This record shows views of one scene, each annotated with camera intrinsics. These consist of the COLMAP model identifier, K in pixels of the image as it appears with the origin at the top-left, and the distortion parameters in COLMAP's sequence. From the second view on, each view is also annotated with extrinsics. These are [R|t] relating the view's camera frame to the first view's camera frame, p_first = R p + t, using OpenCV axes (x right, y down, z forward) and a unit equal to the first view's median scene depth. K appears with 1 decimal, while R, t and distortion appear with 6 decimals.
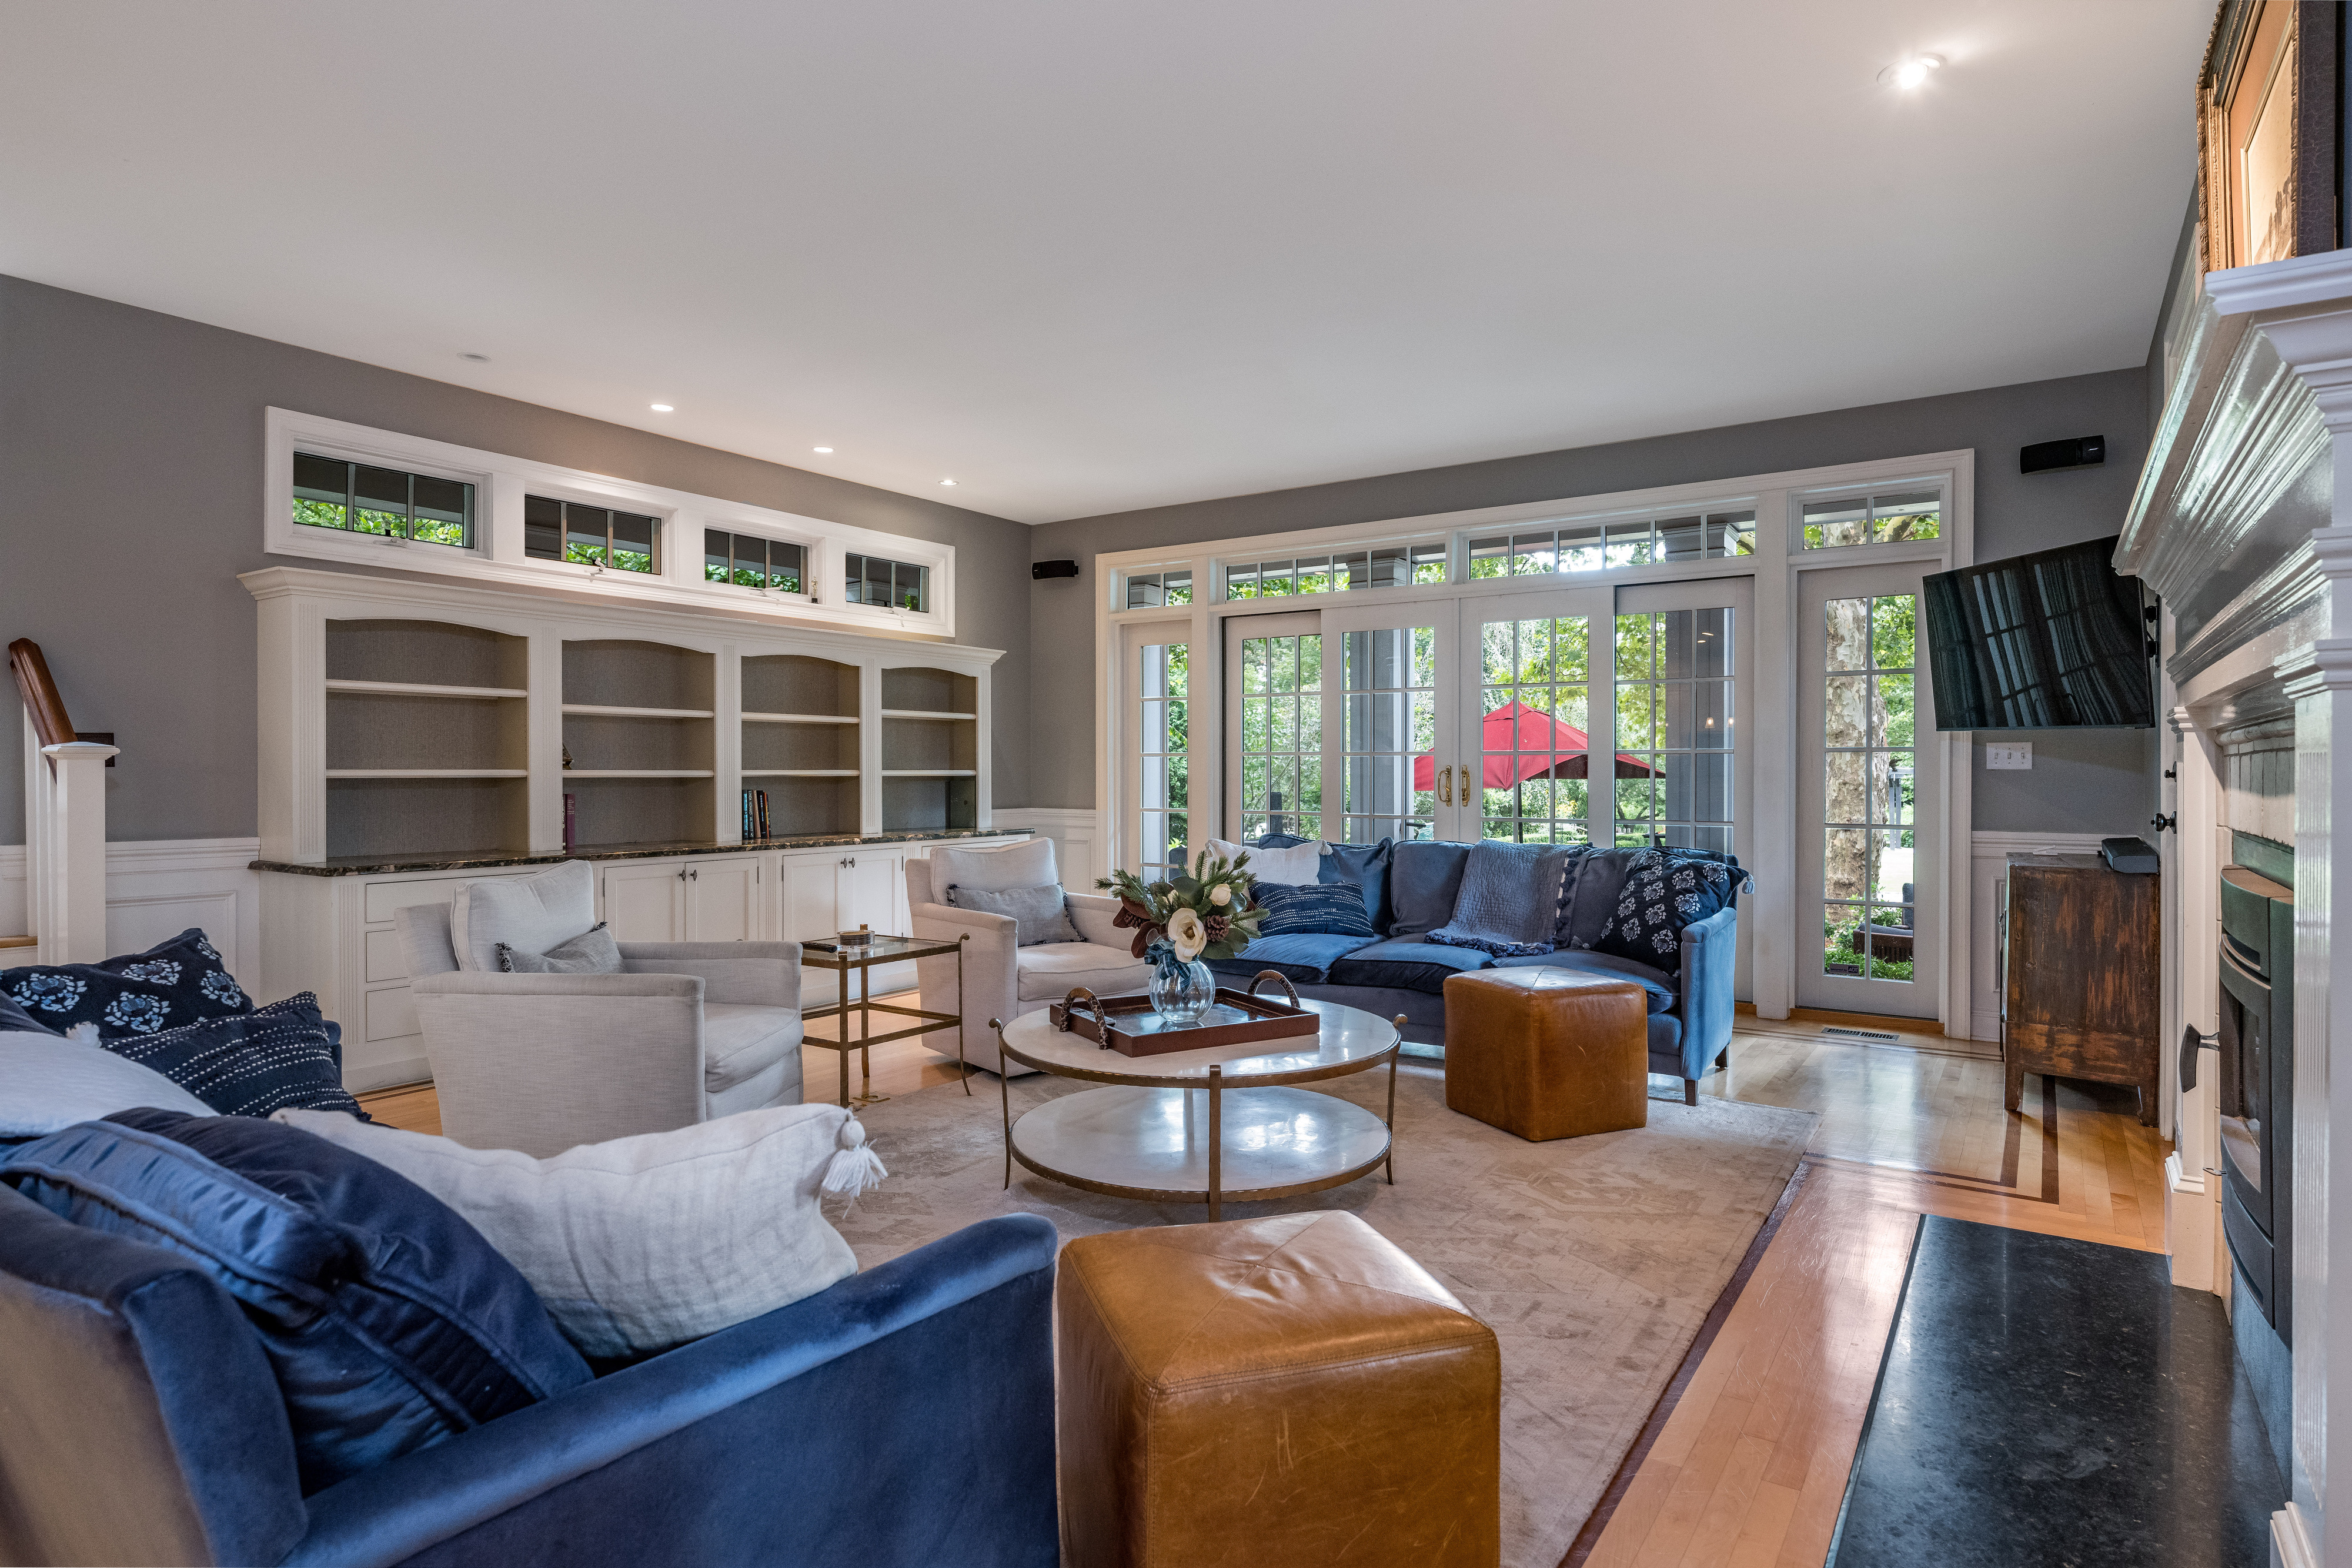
lens RADIAL K [[1266.9, 0, 1208.7], [0, 1266.9, 755.2], [0, 0, 1]] dist [-0.001226, -0.003319]
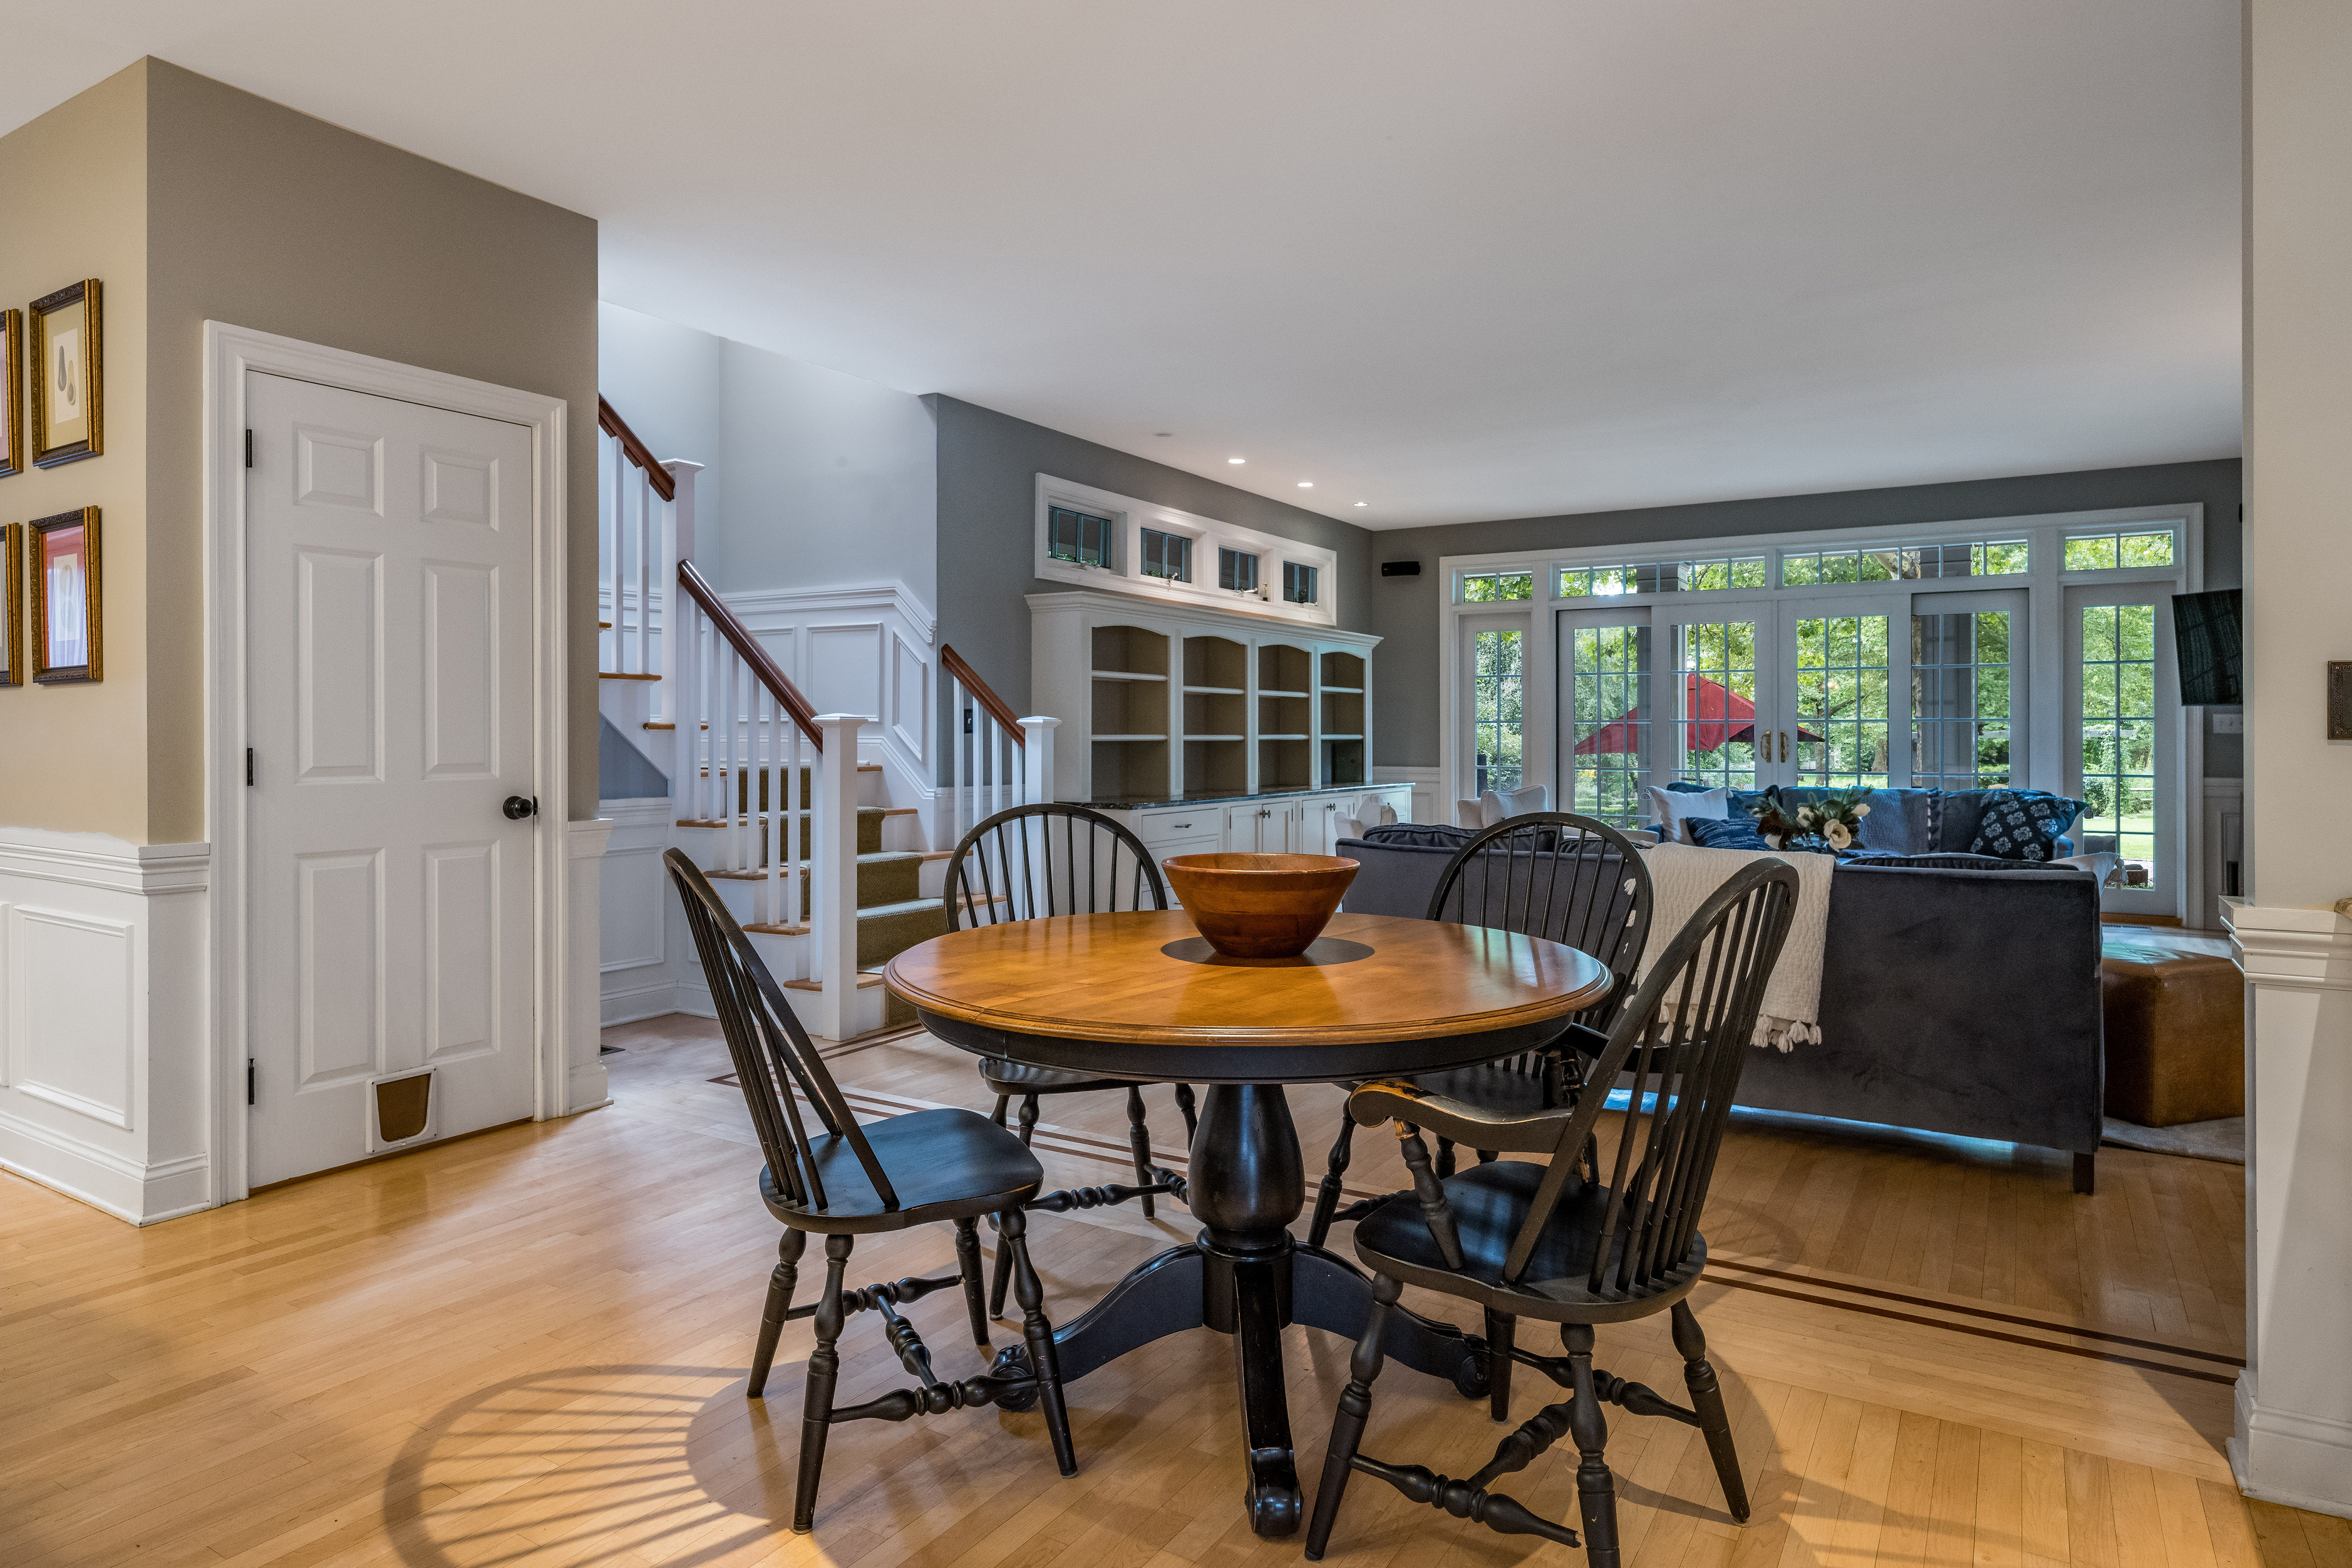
lens RADIAL K [[1420.8, 0, 1114.9], [0, 1420.8, 702.6], [0, 0, 1]] dist [0.000508, 0.000304]
pose [[0.999052, -0.000351, 0.043539, -0.558040], [0.000700, 0.999968, -0.008007, -0.009147], [-0.043535, 0.008030, 0.999020, -0.428361]]
